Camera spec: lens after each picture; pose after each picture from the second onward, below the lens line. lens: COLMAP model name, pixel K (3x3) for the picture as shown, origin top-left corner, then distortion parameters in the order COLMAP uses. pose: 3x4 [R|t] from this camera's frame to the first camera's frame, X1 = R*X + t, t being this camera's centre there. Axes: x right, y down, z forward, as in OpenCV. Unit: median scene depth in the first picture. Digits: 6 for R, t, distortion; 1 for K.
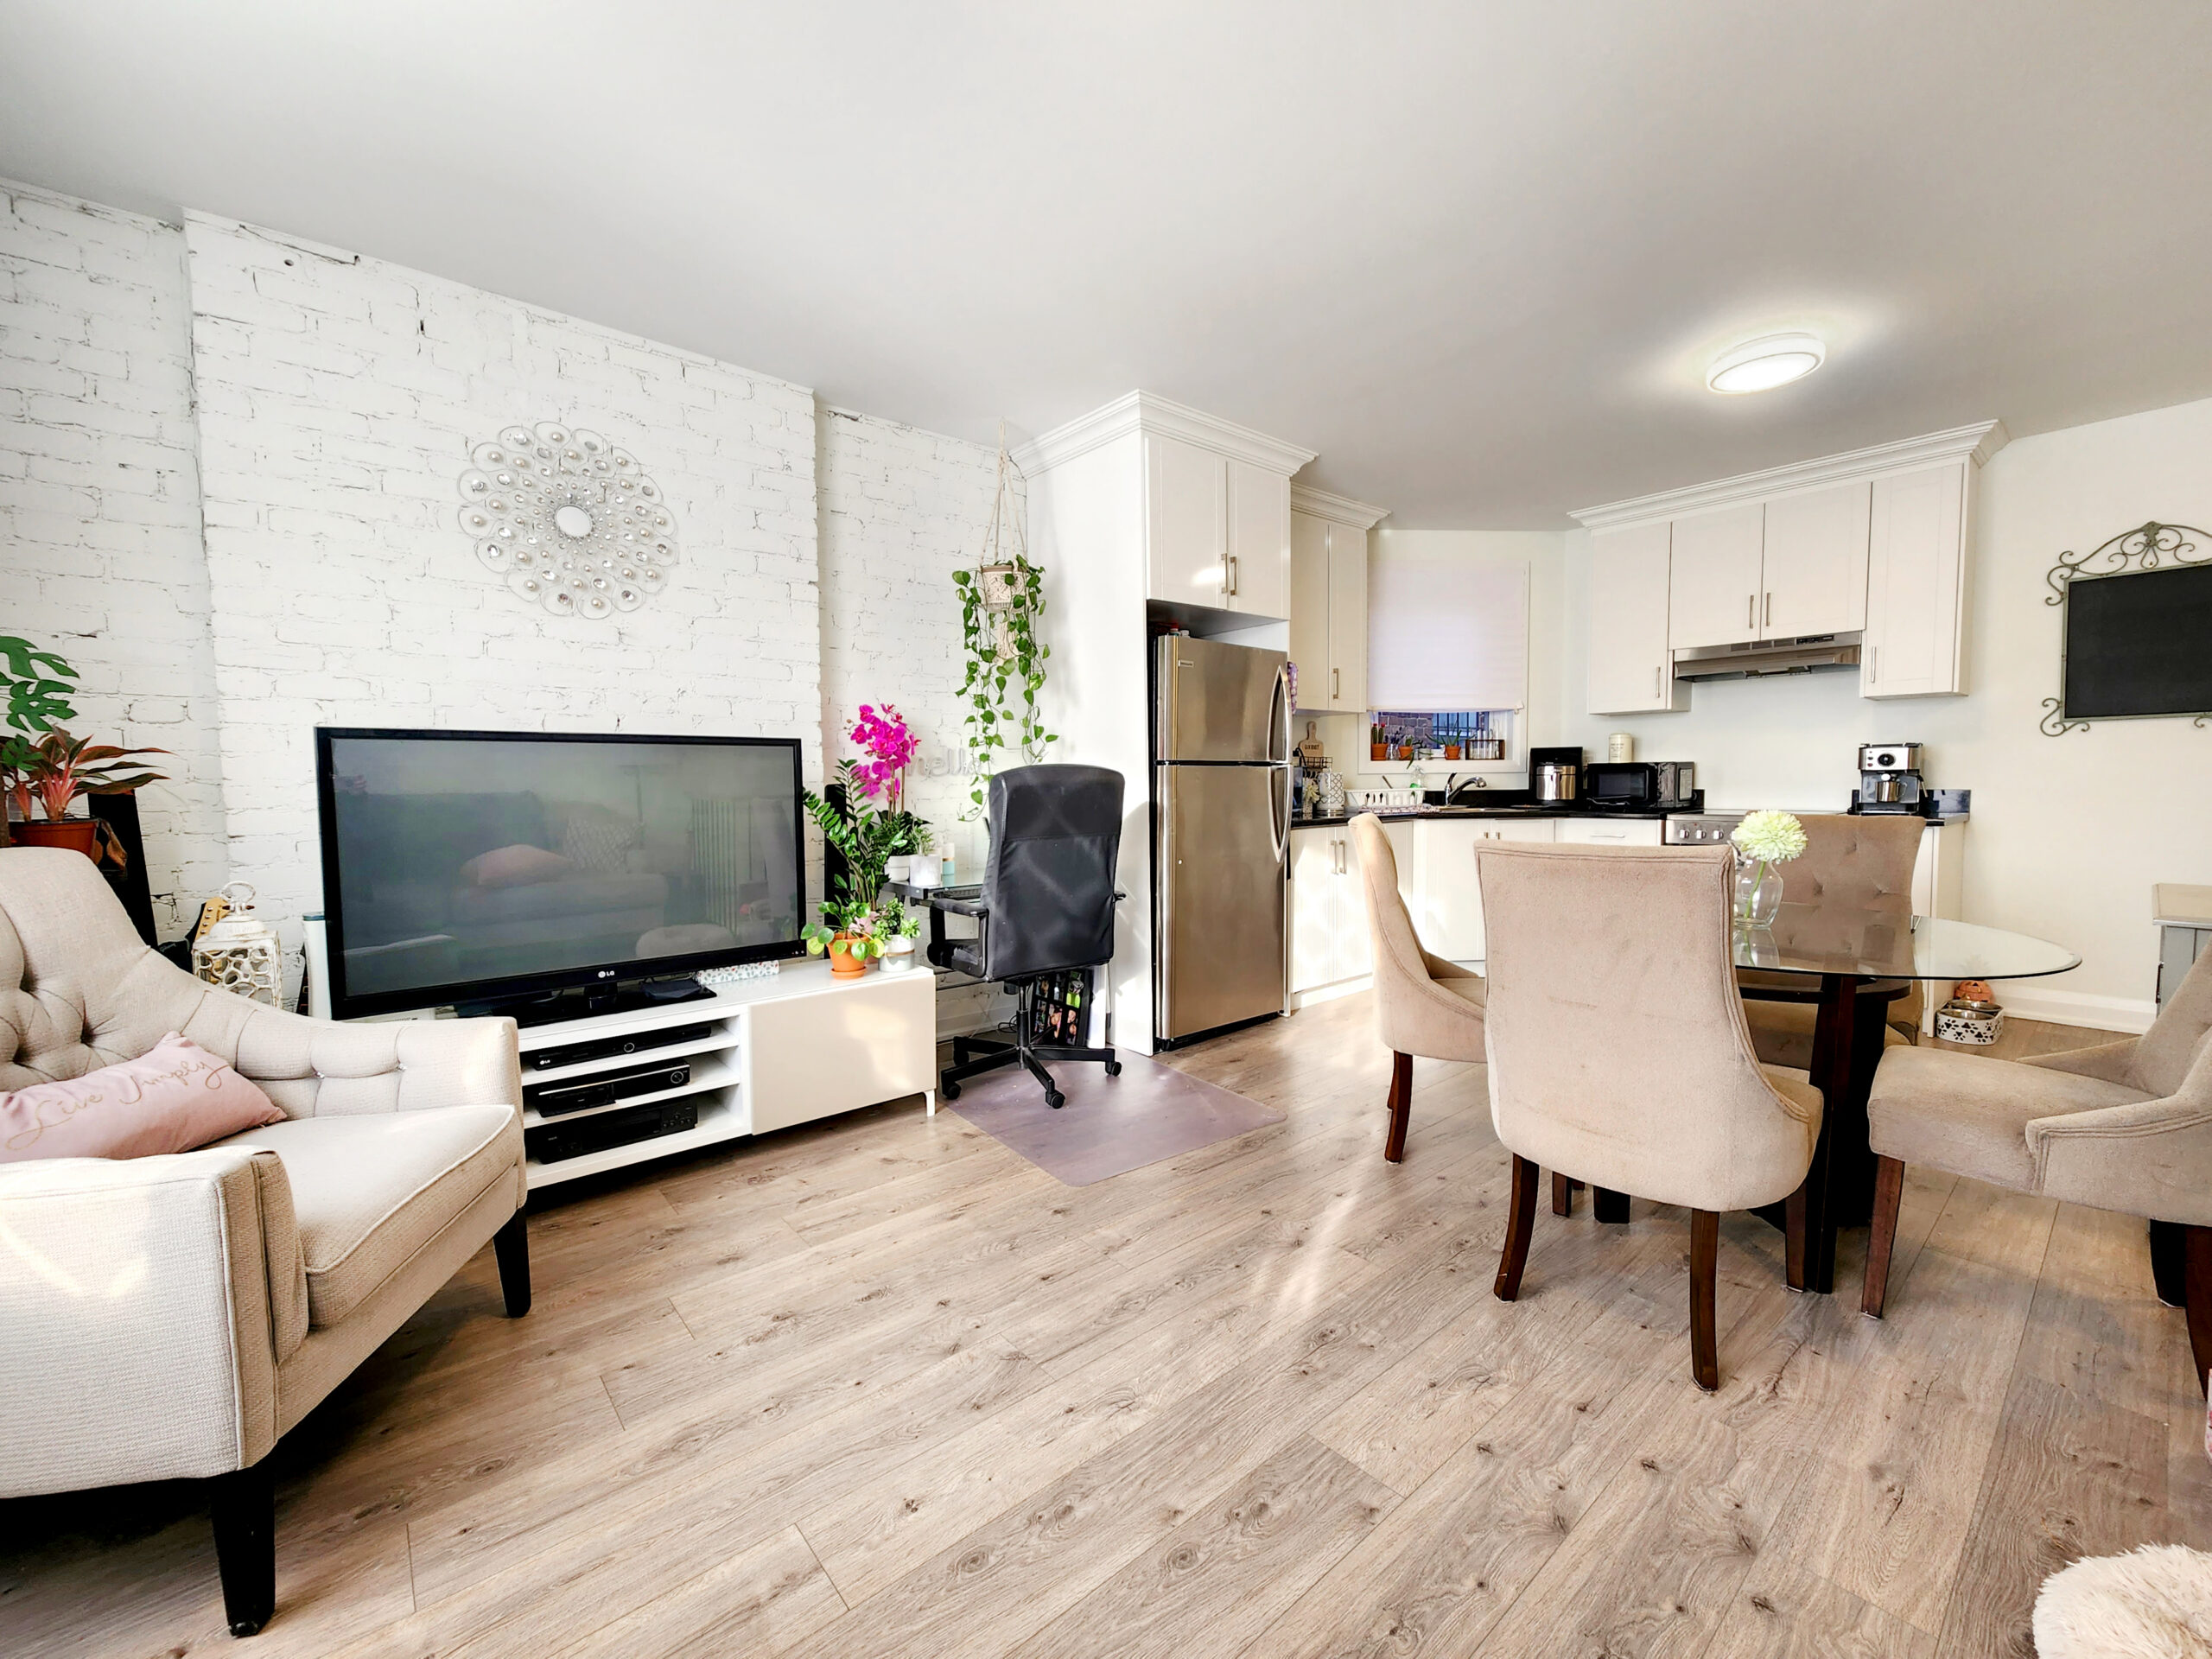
lens RADIAL K [[905.0, 0, 1112.0], [0, 905.0, 834.6], [0, 0, 1]] dist [0.007689, -0.001123]
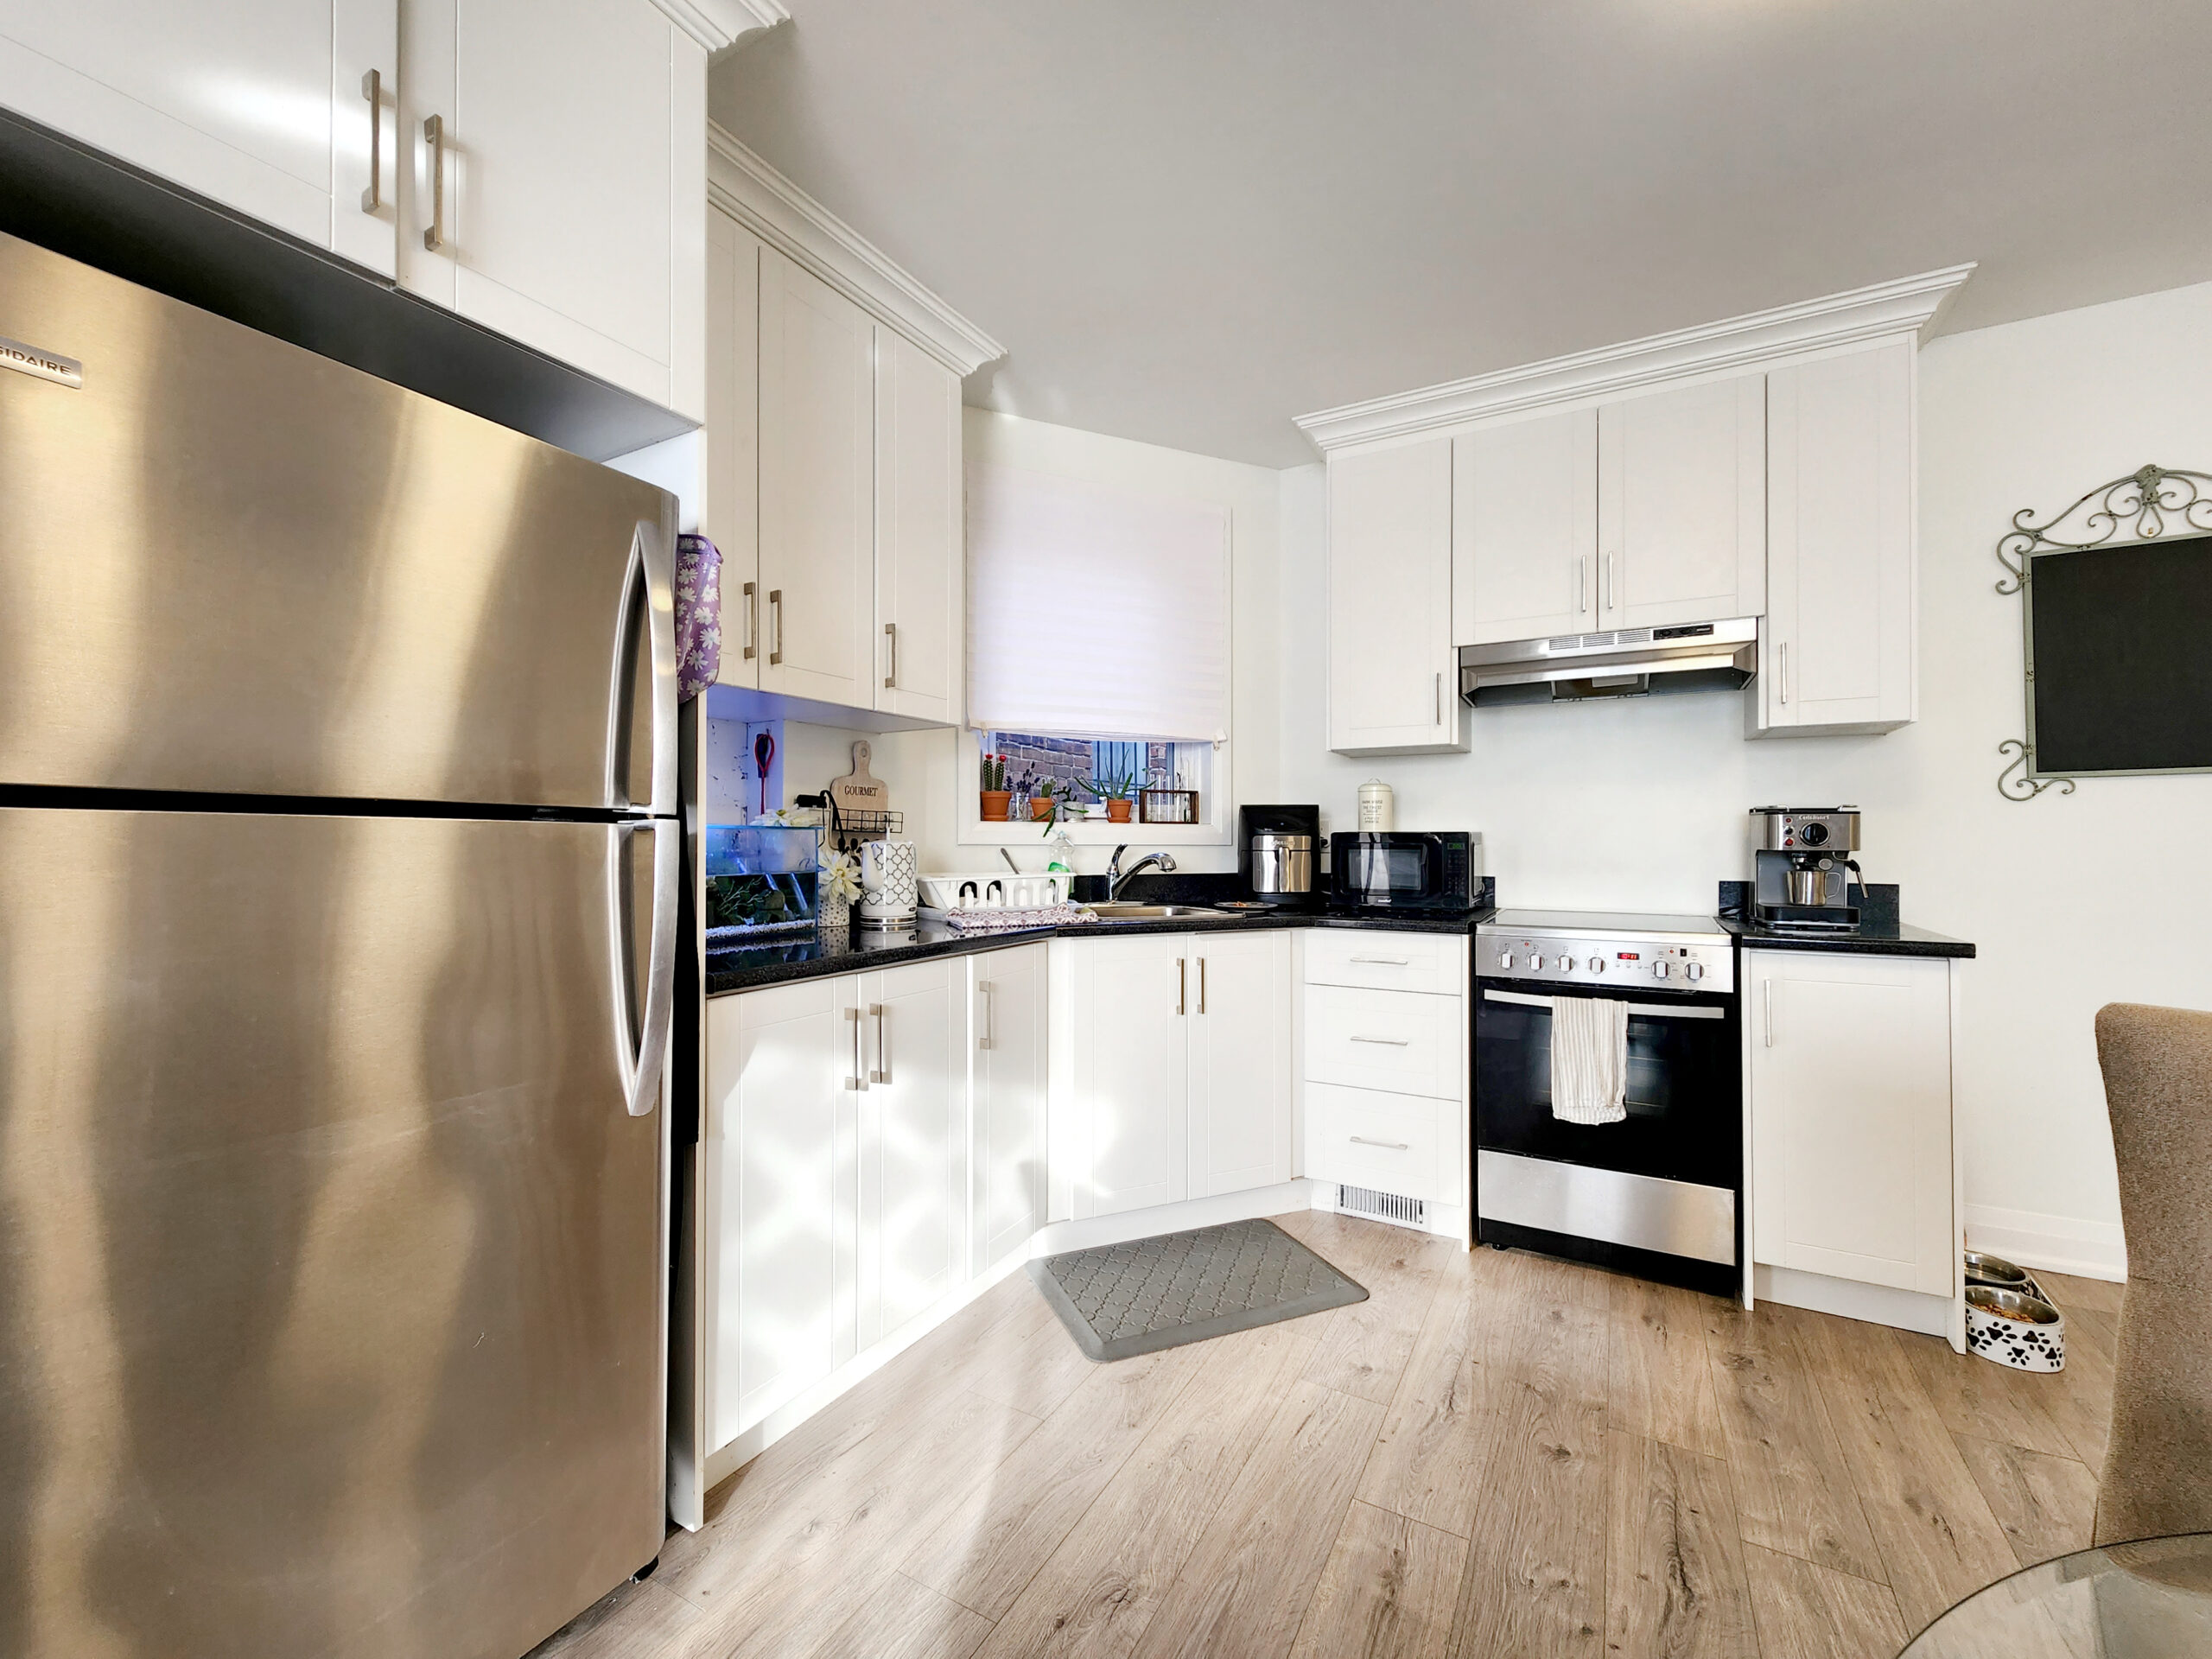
lens RADIAL K [[905.0, 0, 1112.0], [0, 905.0, 834.6], [0, 0, 1]] dist [0.007689, -0.001123]
pose [[0.937497, 0.016006, 0.347626, 0.187365], [0.009080, 0.997476, -0.070417, -0.037229], [-0.347876, 0.069172, 0.934985, 0.506952]]
